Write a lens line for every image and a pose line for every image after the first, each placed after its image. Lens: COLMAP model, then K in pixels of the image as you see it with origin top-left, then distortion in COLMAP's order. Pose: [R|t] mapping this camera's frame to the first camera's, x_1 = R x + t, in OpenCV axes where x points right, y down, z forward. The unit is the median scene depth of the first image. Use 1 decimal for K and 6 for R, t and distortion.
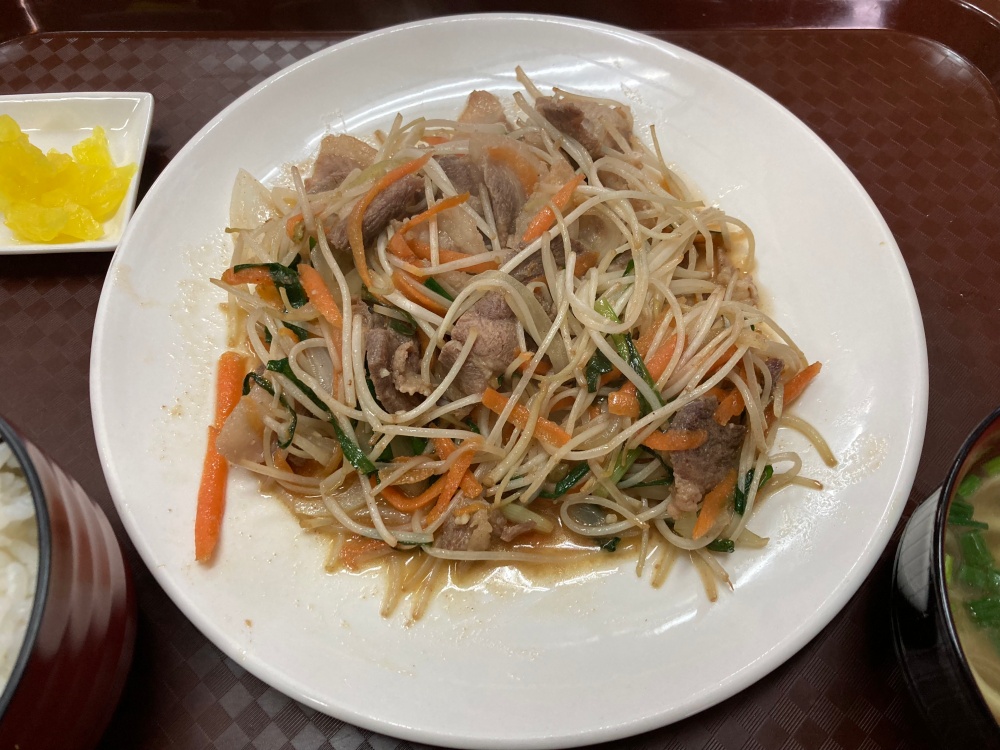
lens RADIAL K [[816.6, 0, 500.0], [0, 816.6, 375.0], [0, 0, 1]] dist [-0.000447, 0.000136]
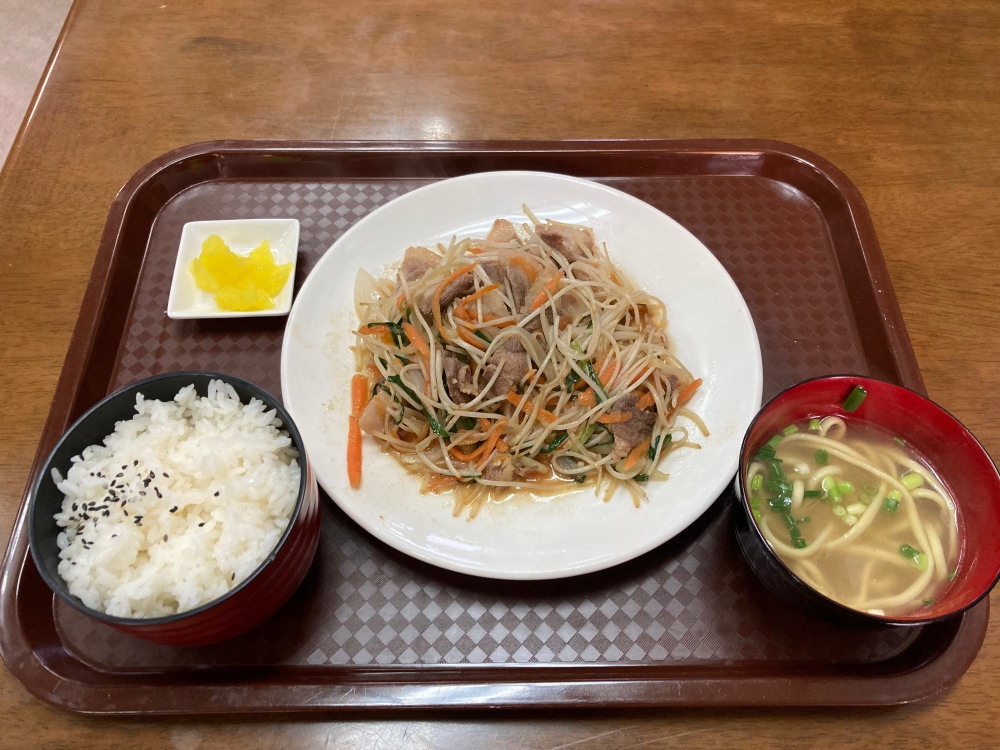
lens RADIAL K [[816.6, 0, 500.0], [0, 816.6, 375.0], [0, 0, 1]] dist [-0.000447, 0.000136]
pose [[0.999948, -0.002652, 0.009845, -0.055267], [0.003492, 0.996265, -0.086278, 0.133110], [-0.009580, 0.086308, 0.996222, -0.771253]]
